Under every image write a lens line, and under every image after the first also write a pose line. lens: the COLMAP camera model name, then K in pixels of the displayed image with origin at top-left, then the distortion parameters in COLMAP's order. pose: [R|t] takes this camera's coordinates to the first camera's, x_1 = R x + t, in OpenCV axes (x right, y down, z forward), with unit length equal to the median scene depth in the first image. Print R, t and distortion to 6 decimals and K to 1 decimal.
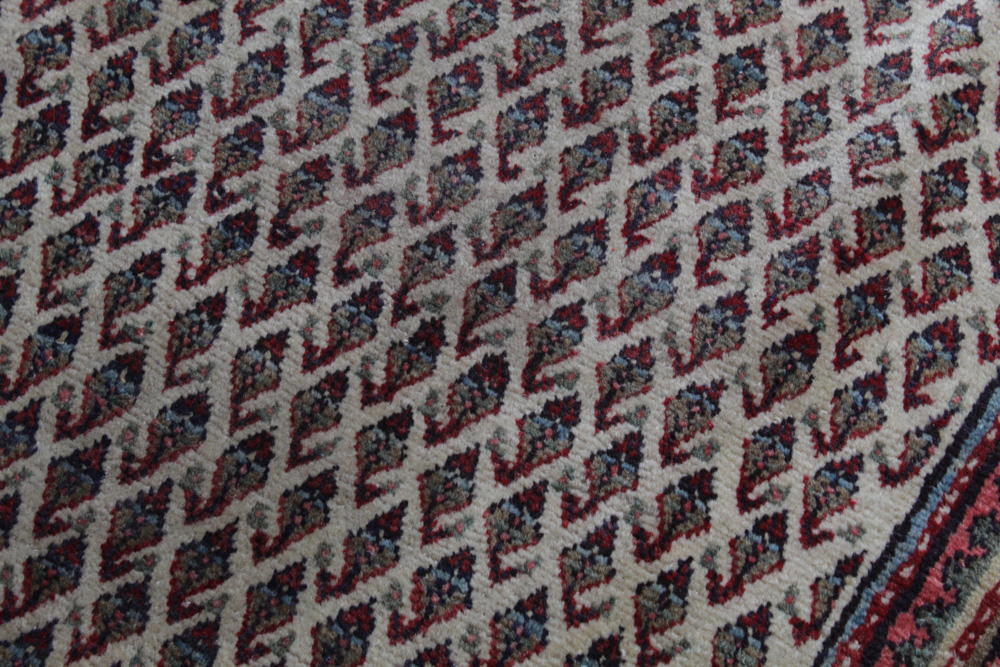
lens RADIAL K [[2458.2, 0, 500.4], [0, 2458.2, 331.9], [0, 0, 1]] dist [0.098564, 0.000000]
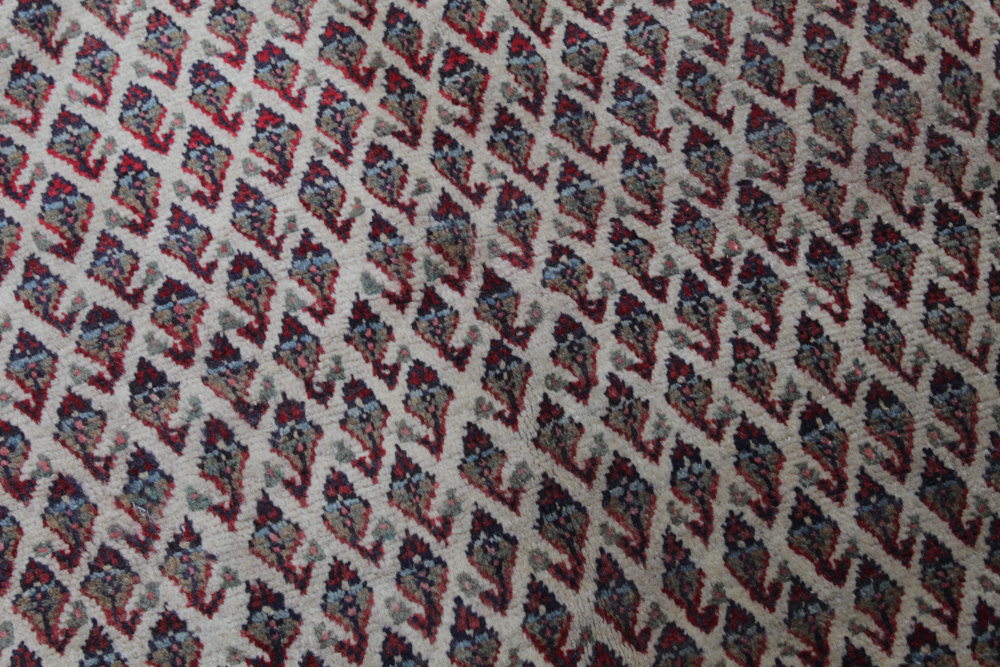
lens RADIAL K [[2252.2, 0, 501.3], [0, 2252.2, 336.8], [0, 0, 1]] dist [0.123067, 0.000000]
pose [[0.633501, -0.699819, 0.330045, -0.574994], [0.679528, 0.707200, 0.195218, -0.322227], [-0.370026, 0.100604, 0.923558, 0.092819]]
